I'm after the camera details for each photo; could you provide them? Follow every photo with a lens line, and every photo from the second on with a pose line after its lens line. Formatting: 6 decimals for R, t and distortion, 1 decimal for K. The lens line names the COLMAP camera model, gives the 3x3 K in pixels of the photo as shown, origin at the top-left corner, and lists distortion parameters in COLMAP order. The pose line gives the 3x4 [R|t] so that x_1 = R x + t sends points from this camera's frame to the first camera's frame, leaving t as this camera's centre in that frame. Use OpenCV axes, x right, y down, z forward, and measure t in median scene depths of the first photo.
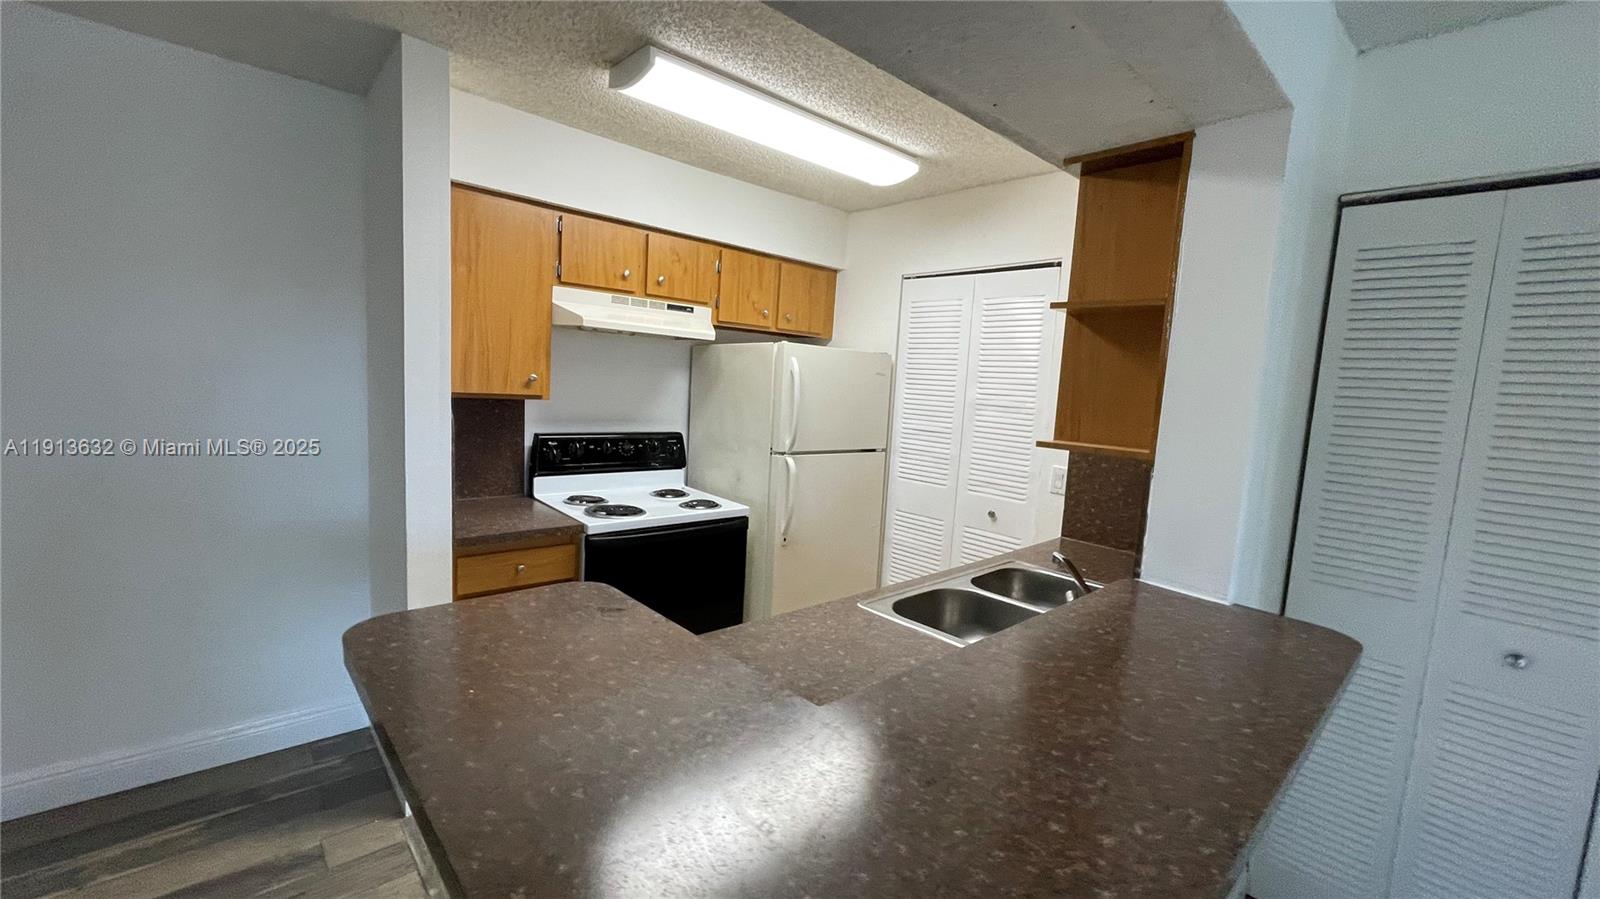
lens RADIAL K [[648.7, 0, 796.9], [0, 648.7, 458.7], [0, 0, 1]] dist [0.003833, -0.000019]
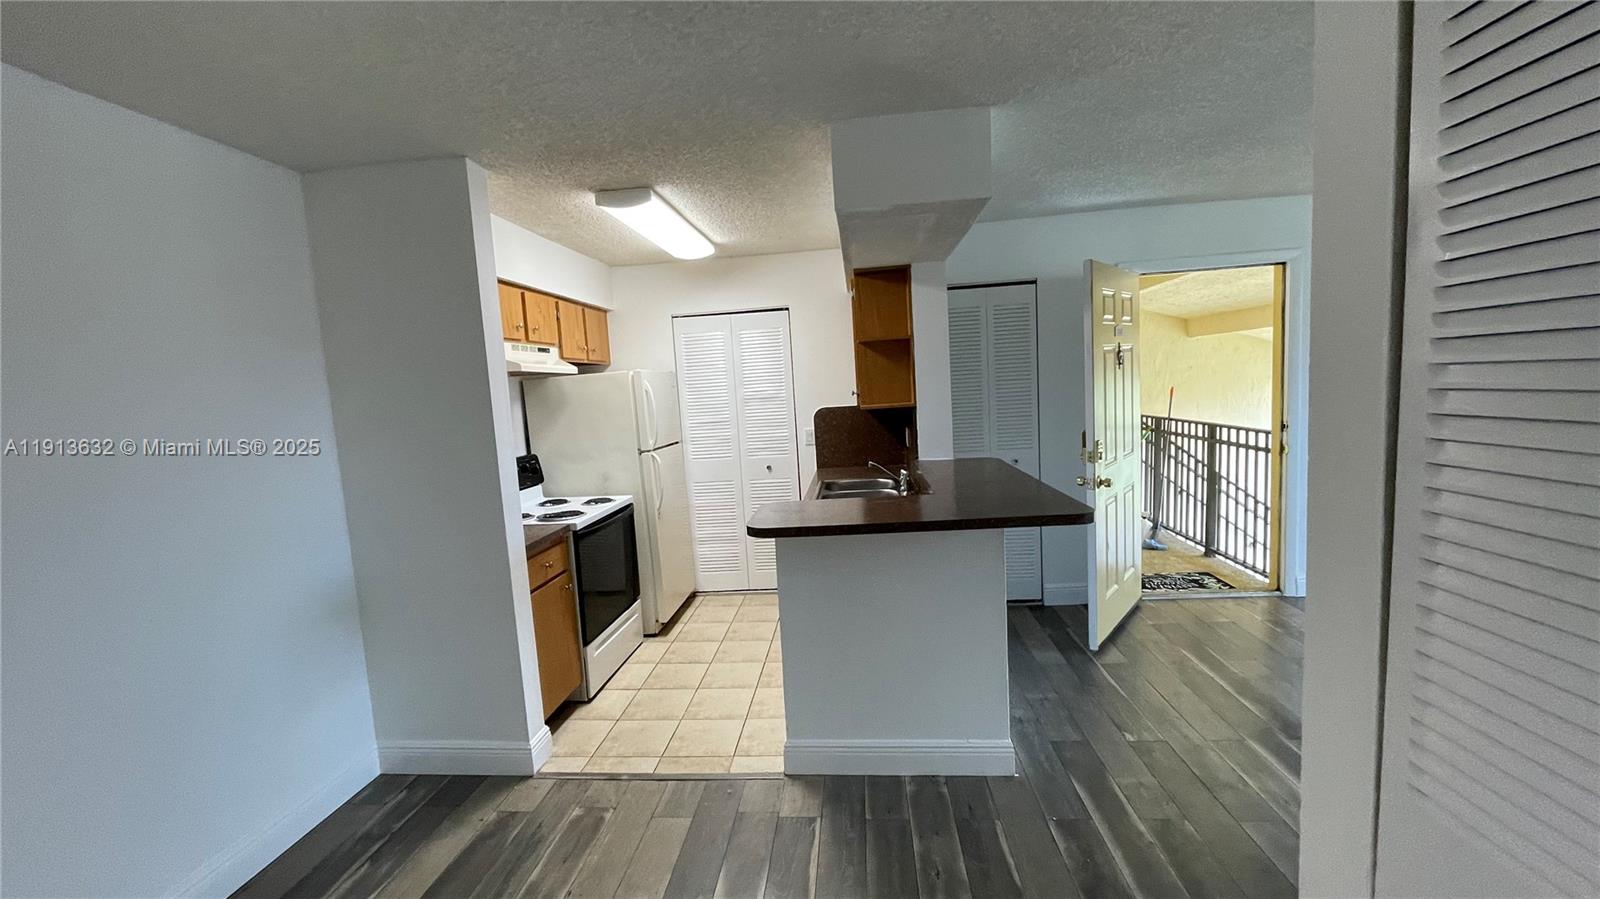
lens RADIAL K [[648.7, 0, 801.2], [0, 648.7, 447.2], [0, 0, 1]] dist [0.003833, -0.000019]
pose [[0.736402, -0.167478, 0.655487, -0.672484], [0.184661, 0.981843, 0.043406, -0.015547], [-0.650855, 0.089078, 0.753958, -0.229130]]
